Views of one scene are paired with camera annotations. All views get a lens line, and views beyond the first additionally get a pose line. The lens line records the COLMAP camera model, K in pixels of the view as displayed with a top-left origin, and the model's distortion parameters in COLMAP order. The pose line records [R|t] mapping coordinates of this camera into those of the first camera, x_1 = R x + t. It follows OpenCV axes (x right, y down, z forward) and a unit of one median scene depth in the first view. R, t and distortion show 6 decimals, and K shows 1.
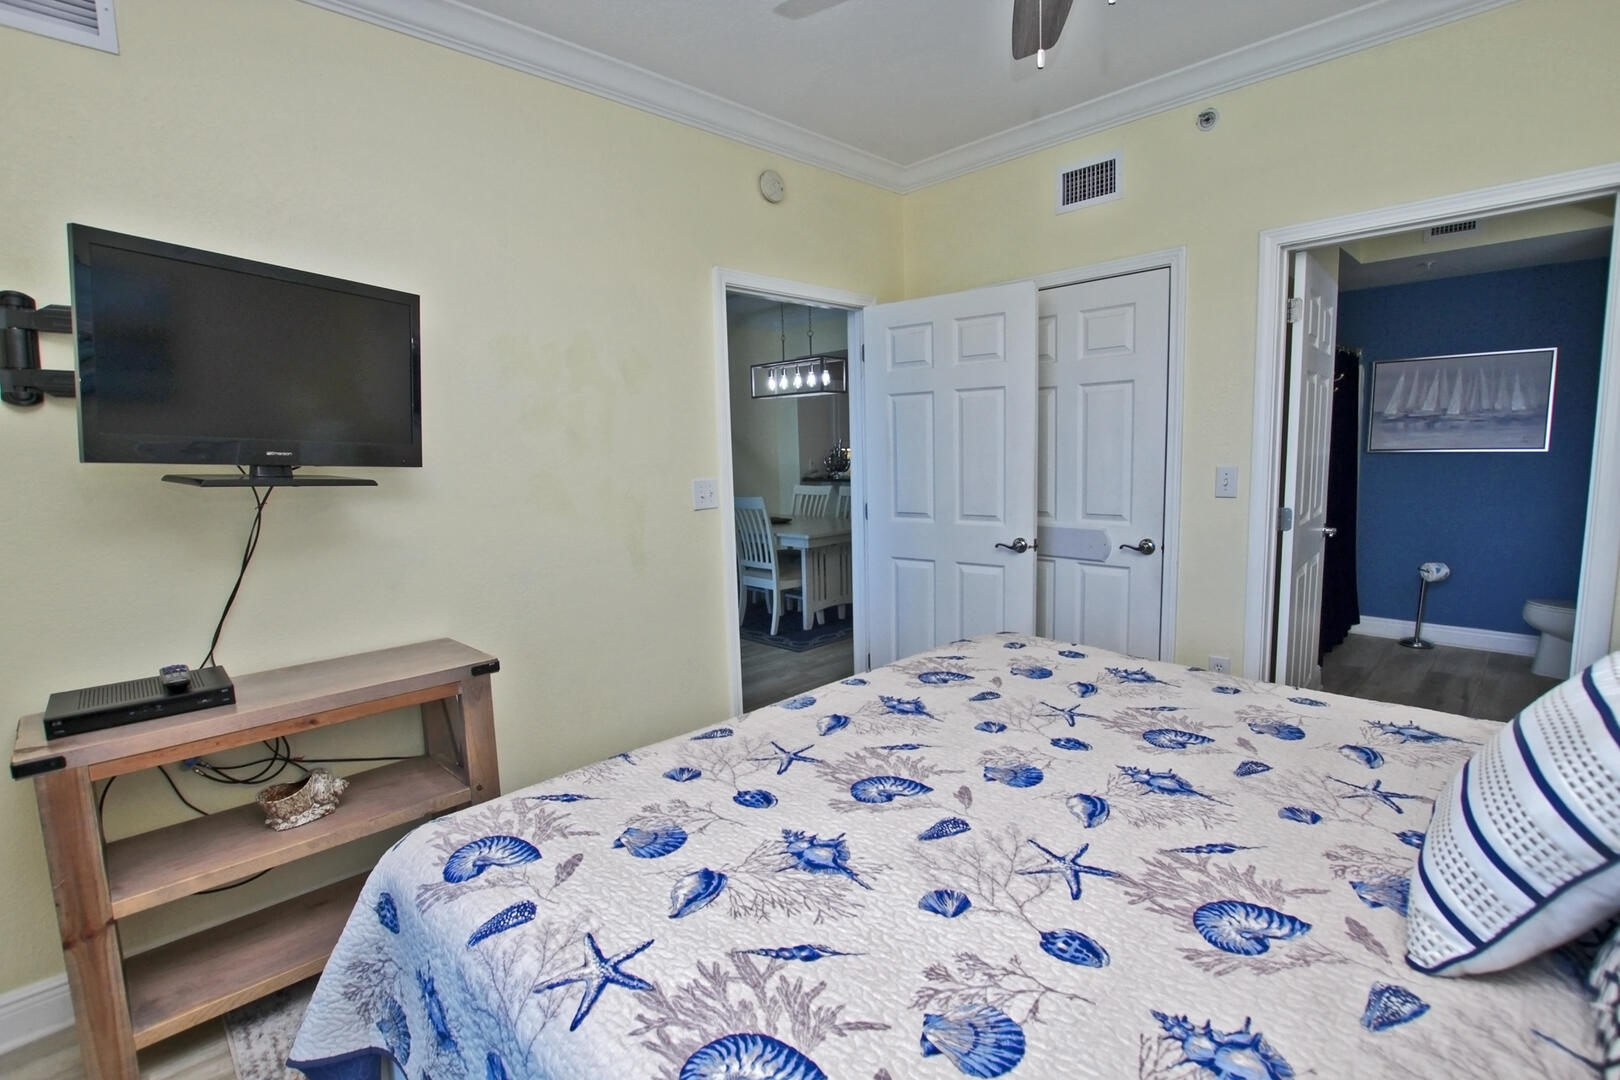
lens RADIAL K [[754.7, 0, 795.8], [0, 754.7, 549.1], [0, 0, 1]] dist [-0.035551, 0.005543]
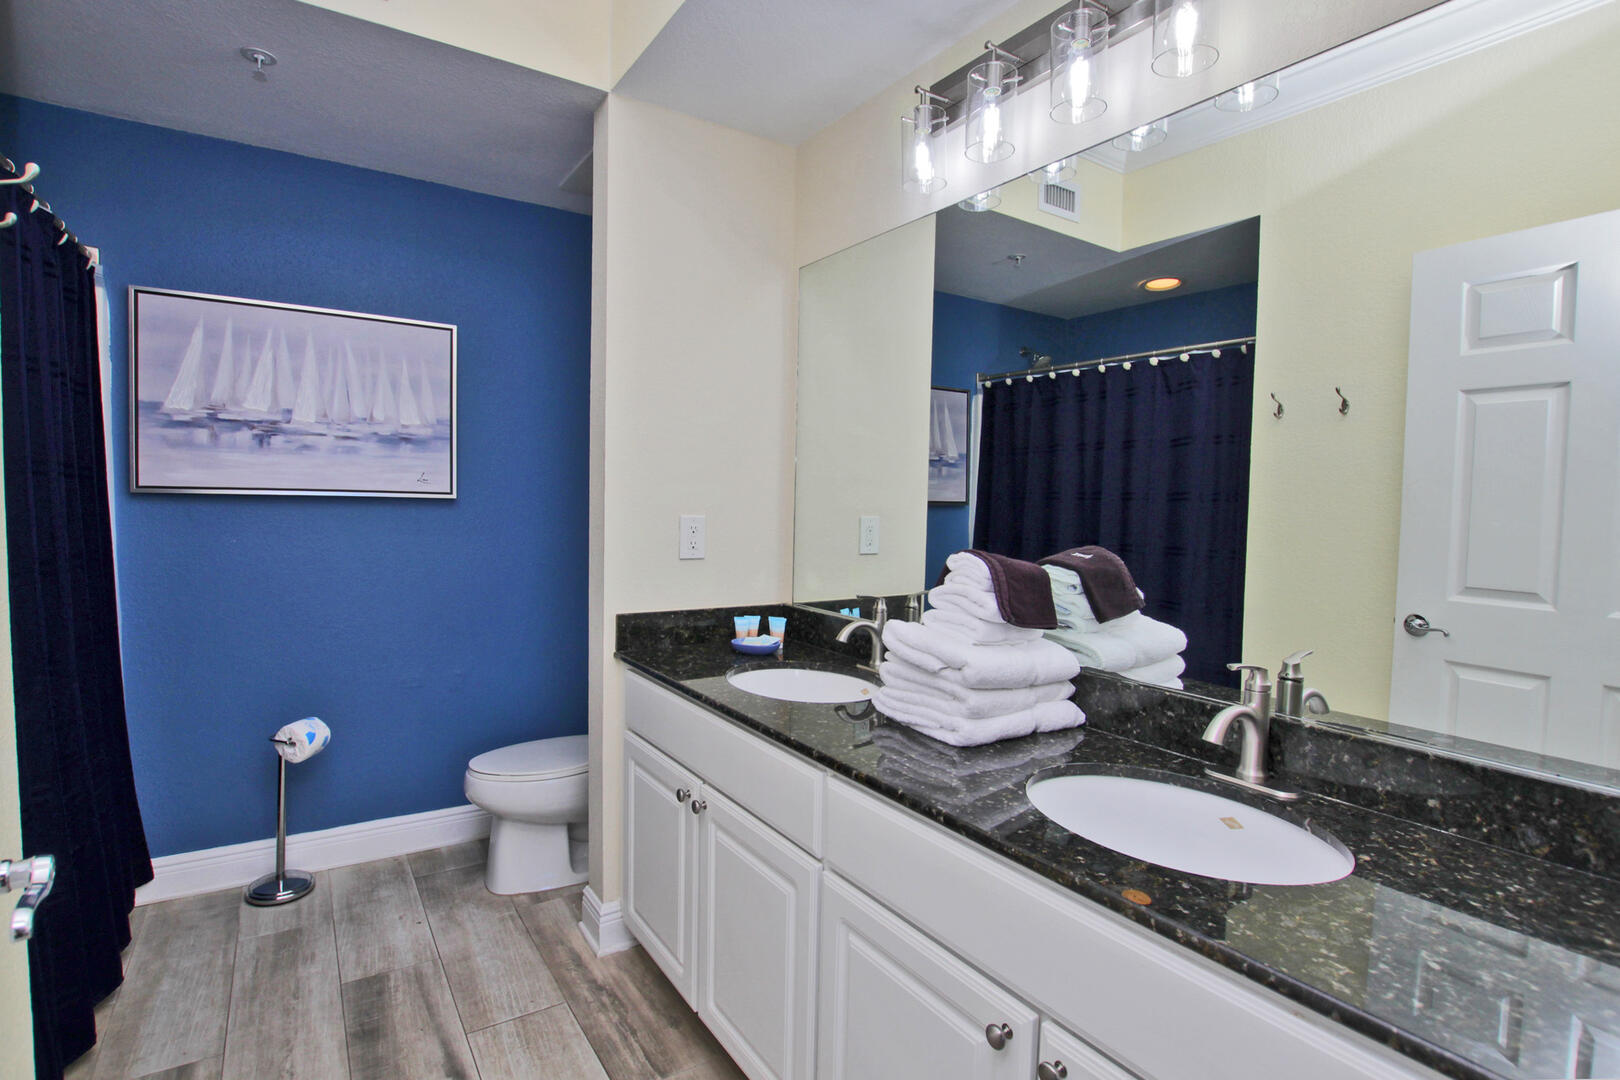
lens RADIAL K [[754.7, 0, 799.7], [0, 754.7, 532.3], [0, 0, 1]] dist [-0.035551, 0.005543]
pose [[0.164743, -0.011585, 0.986268, 0.431228], [0.104826, 0.994473, -0.005829, -0.066648], [-0.980750, 0.104347, 0.165047, 0.572657]]
